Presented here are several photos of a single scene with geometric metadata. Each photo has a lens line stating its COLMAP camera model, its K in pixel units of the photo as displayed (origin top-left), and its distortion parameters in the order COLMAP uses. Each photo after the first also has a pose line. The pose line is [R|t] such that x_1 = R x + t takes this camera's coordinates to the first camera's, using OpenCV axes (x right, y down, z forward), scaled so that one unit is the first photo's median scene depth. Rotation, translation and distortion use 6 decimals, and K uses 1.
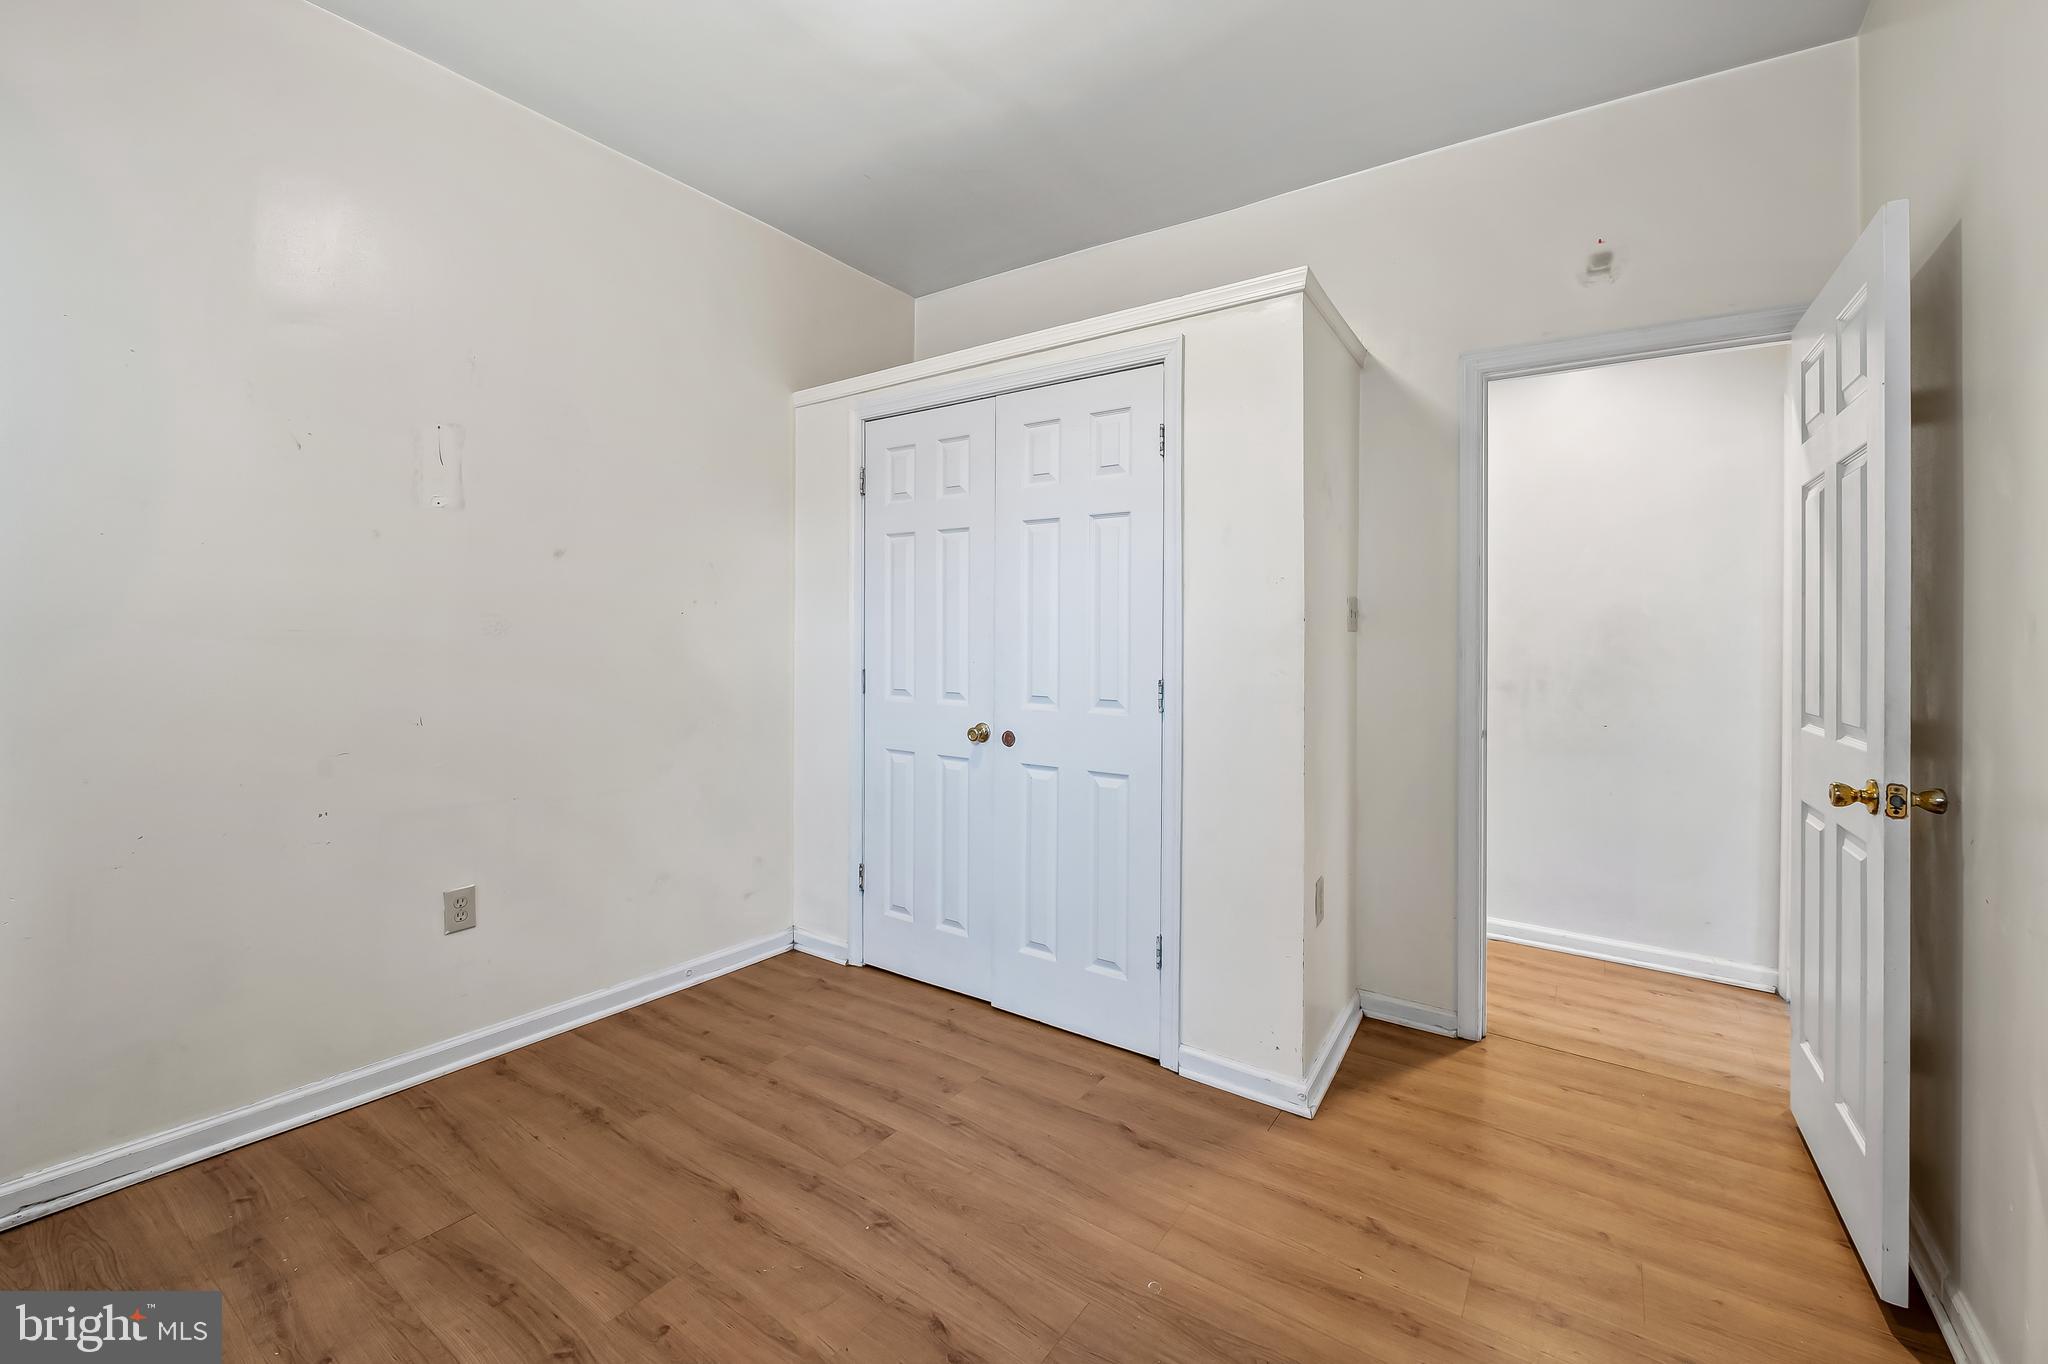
lens RADIAL K [[824.8, 0, 1025.7], [0, 824.8, 647.1], [0, 0, 1]] dist [0.000287, -0.000251]
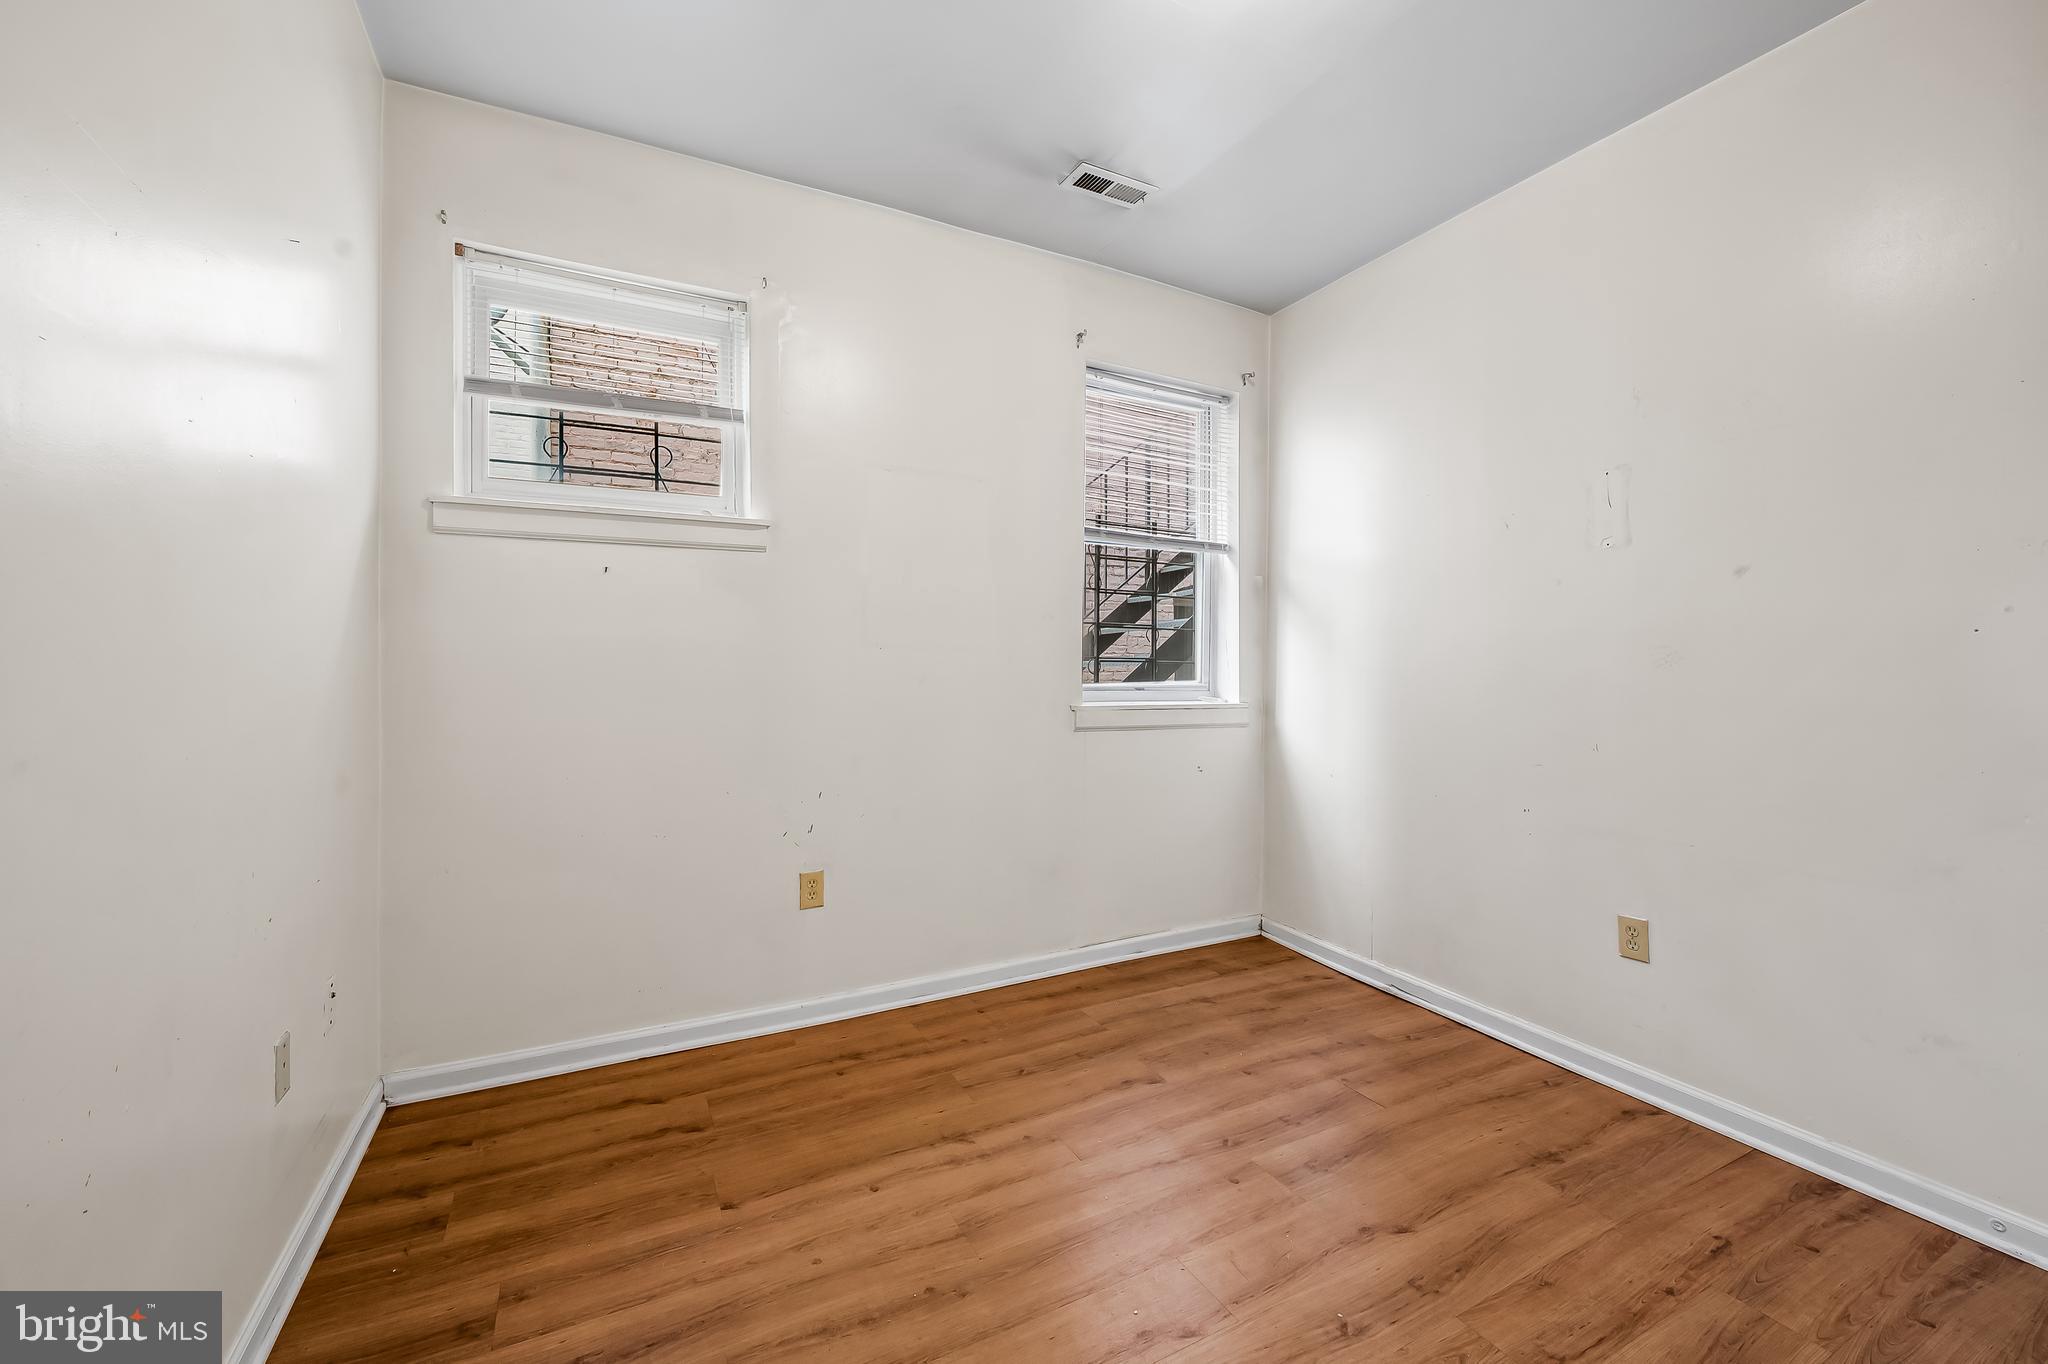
lens RADIAL K [[827.7, 0, 1025.0], [0, 827.7, 662.4], [0, 0, 1]] dist [-0.004101, -0.000887]
pose [[-0.452183, -0.015492, -0.891791, 0.602499], [-0.015215, 0.999838, -0.009654, 0.000167], [0.891795, 0.009204, -0.452345, 0.842053]]
